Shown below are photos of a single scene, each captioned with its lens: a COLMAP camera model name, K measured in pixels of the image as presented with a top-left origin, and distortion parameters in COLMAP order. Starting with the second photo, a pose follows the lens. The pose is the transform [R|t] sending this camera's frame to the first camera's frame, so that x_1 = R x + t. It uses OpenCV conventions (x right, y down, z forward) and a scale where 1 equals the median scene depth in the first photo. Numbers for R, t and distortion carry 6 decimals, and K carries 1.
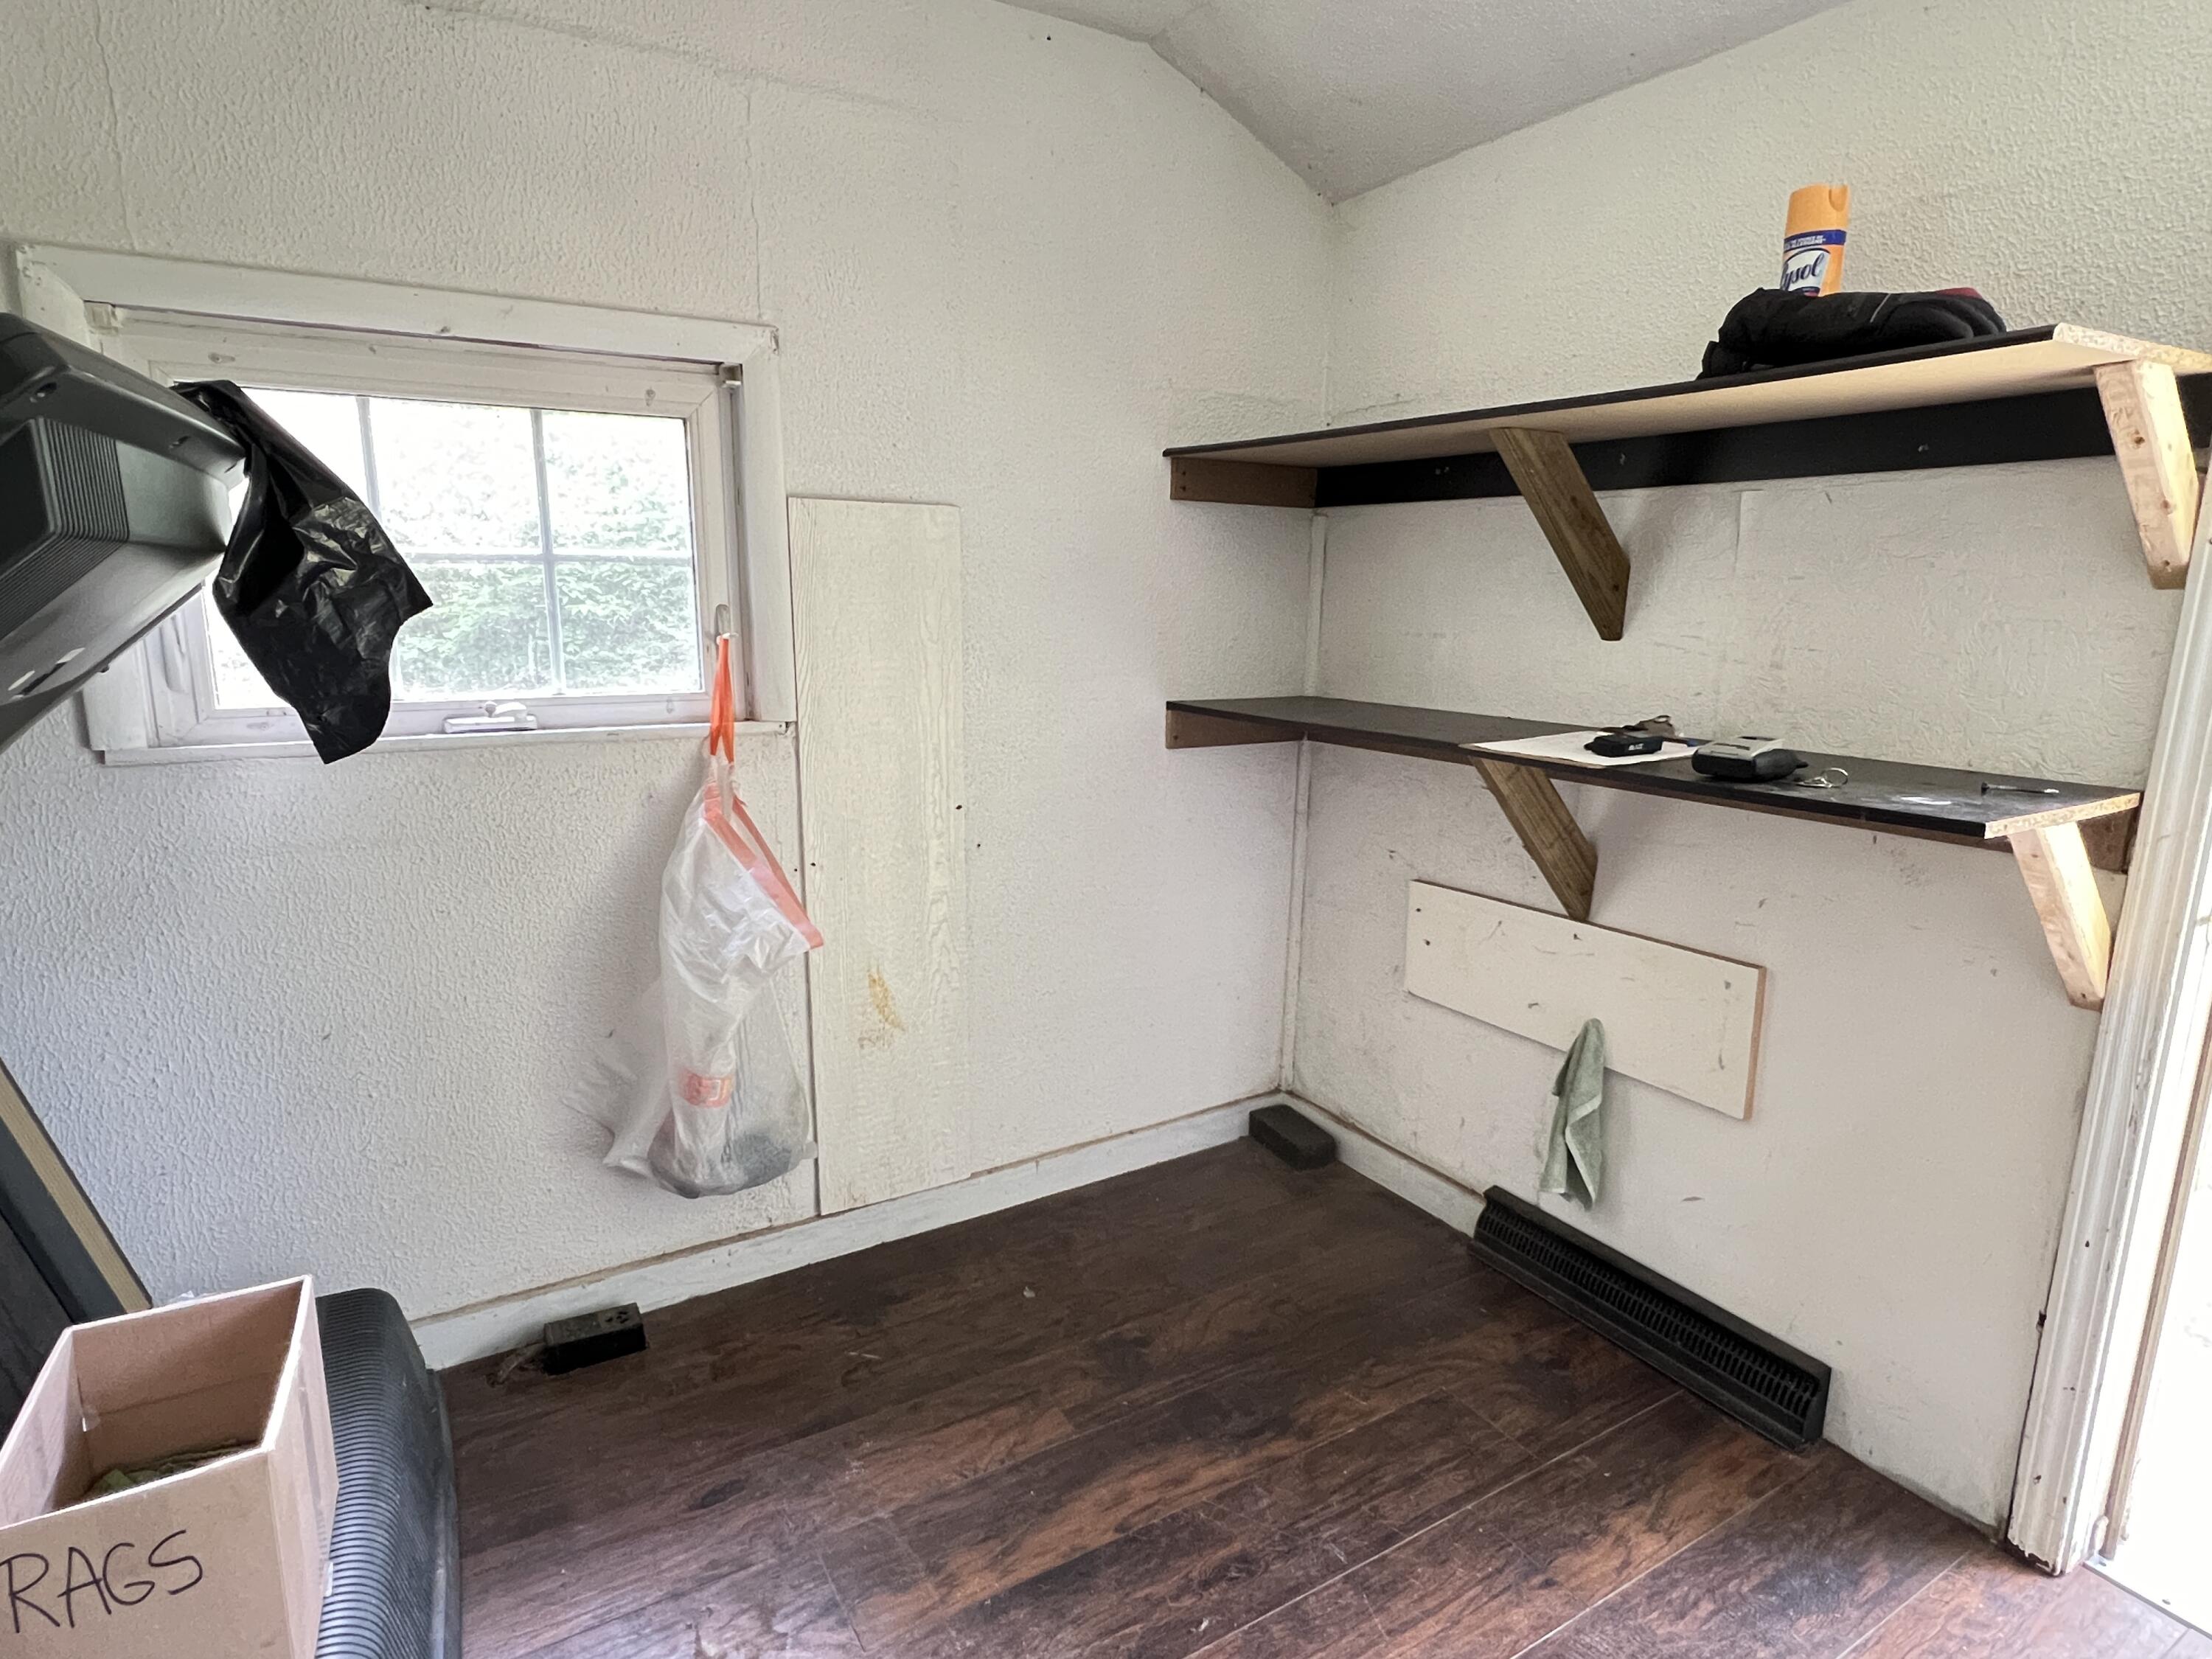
lens RADIAL K [[1209.5, 0, 1092.0], [0, 1209.5, 834.4], [0, 0, 1]] dist [-0.003836, 0.001582]
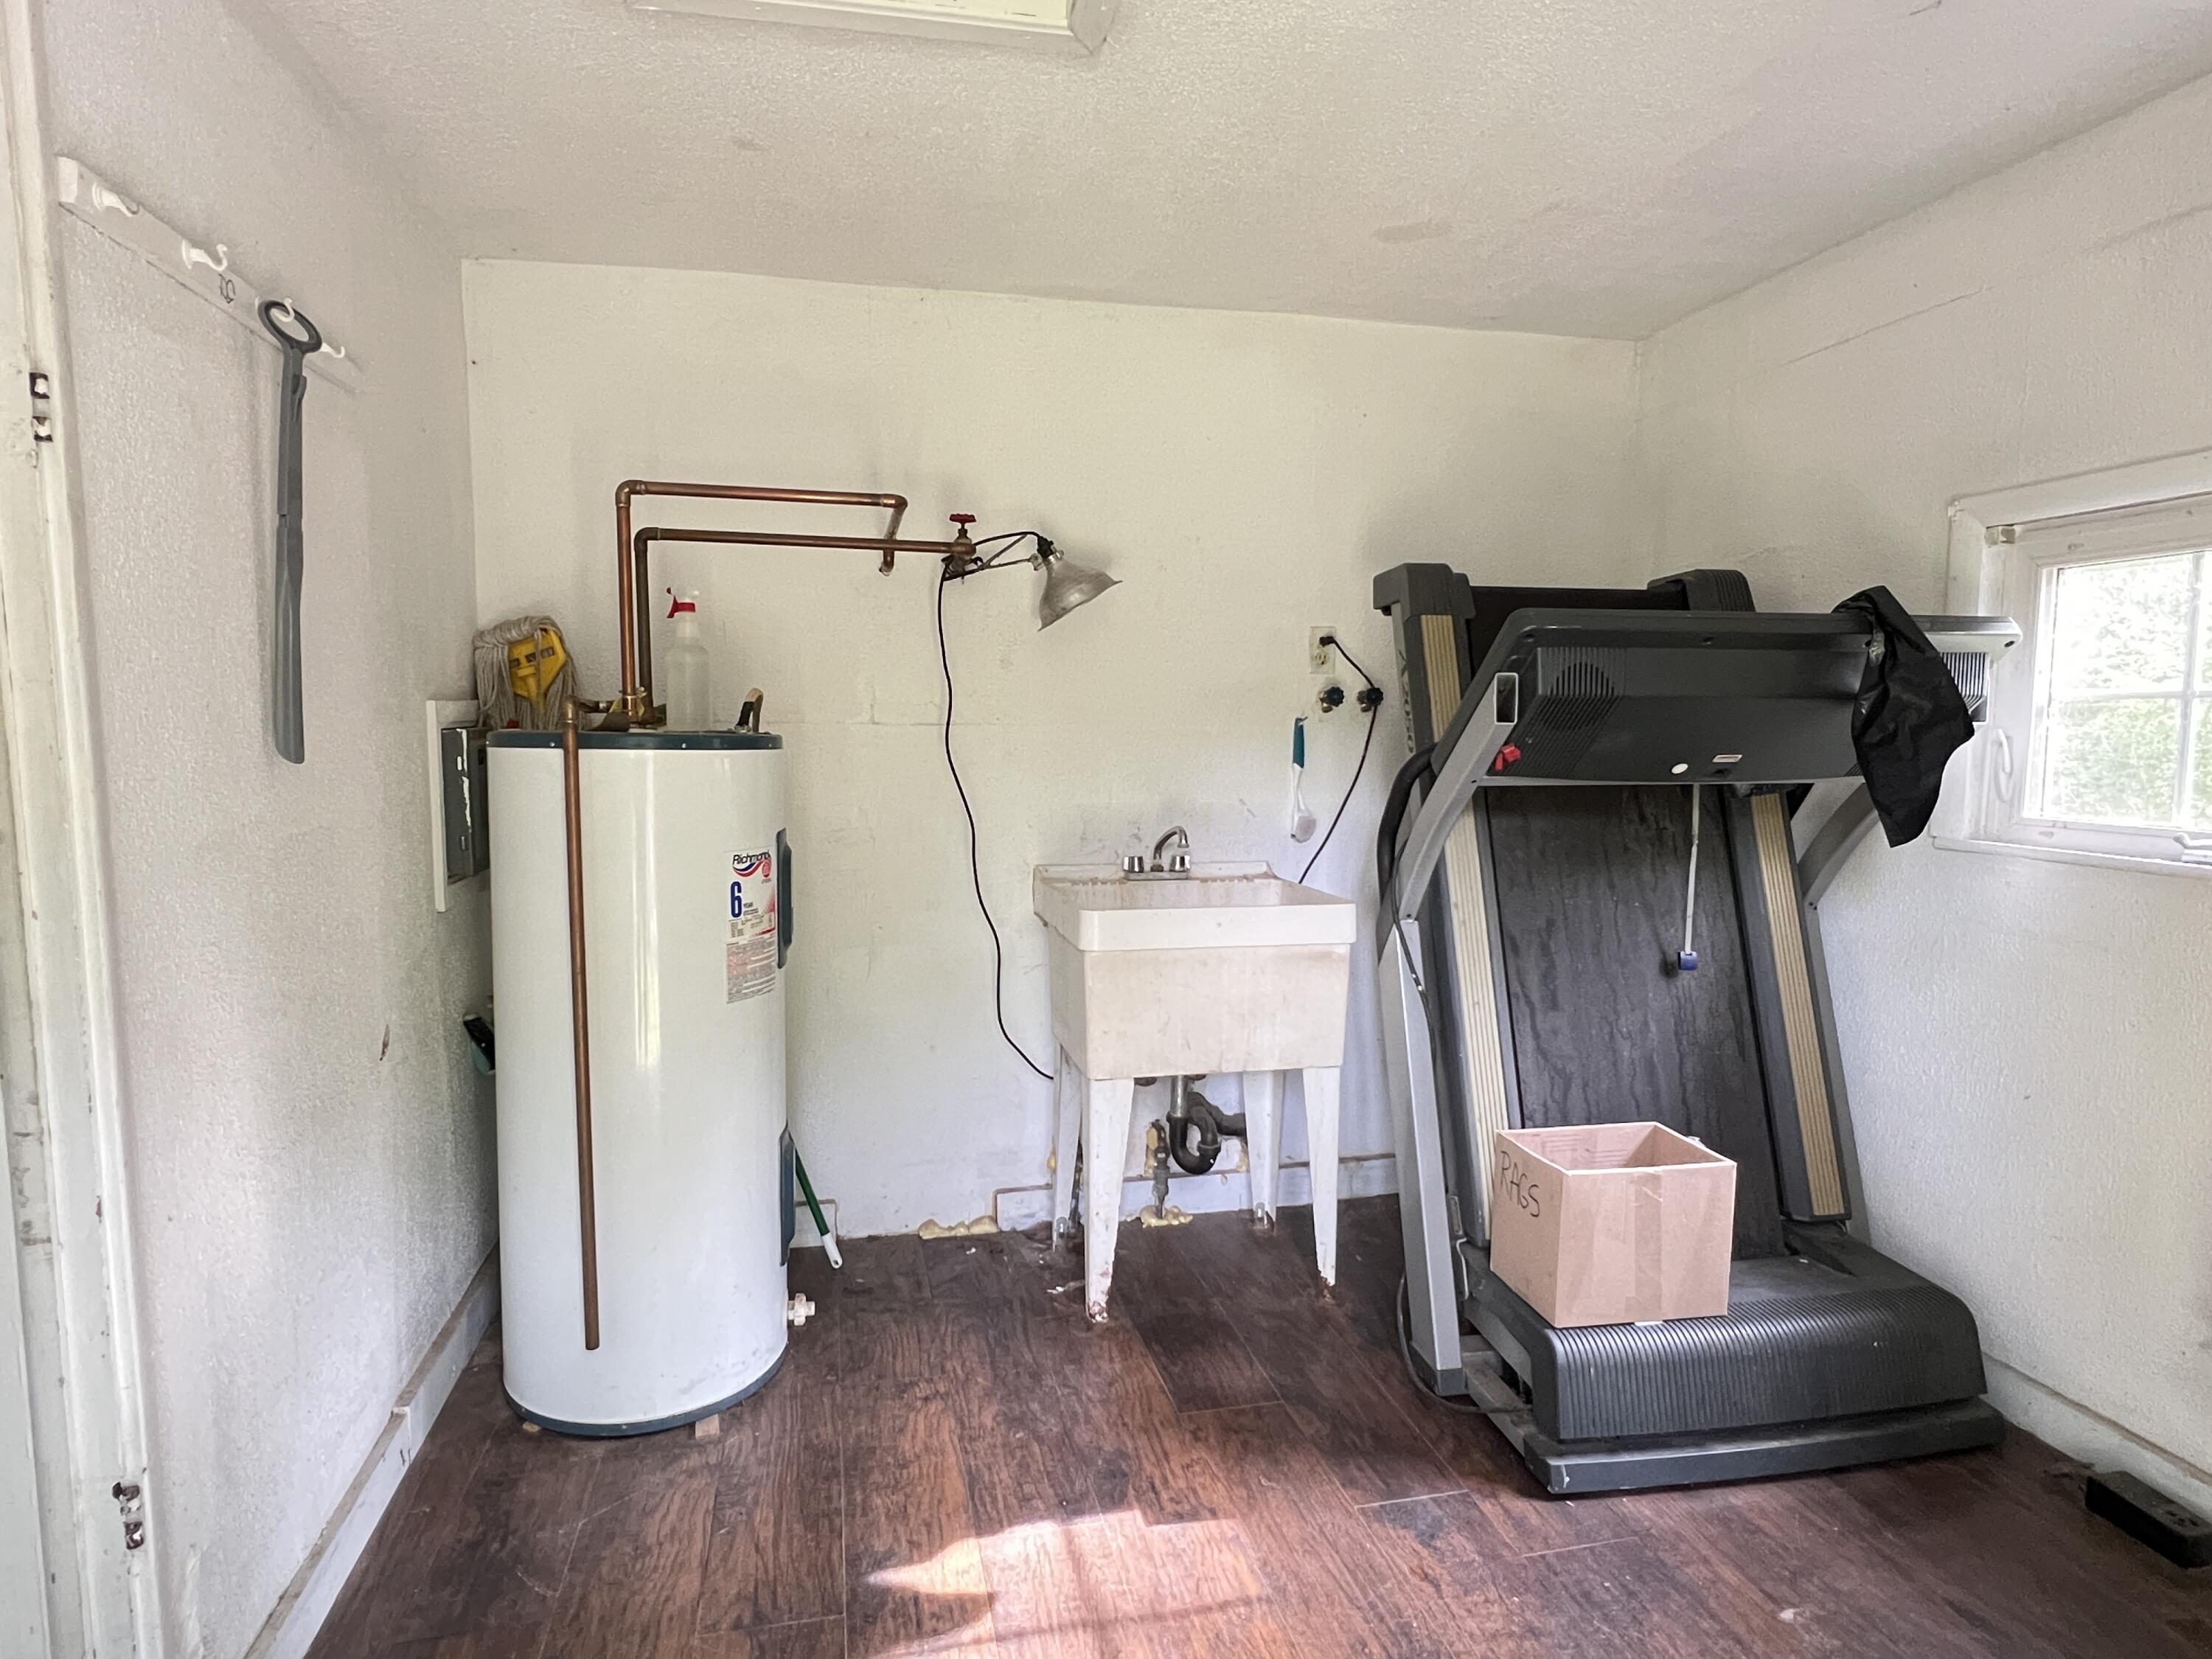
lens RADIAL K [[1209.5, 0, 1100.1], [0, 1209.5, 827.2], [0, 0, 1]] dist [-0.003836, 0.001582]
pose [[-0.306467, 0.074952, -0.948926, 0.831323], [-0.196407, 0.970464, 0.140085, -0.085008], [0.931398, 0.229307, -0.282694, 0.478050]]
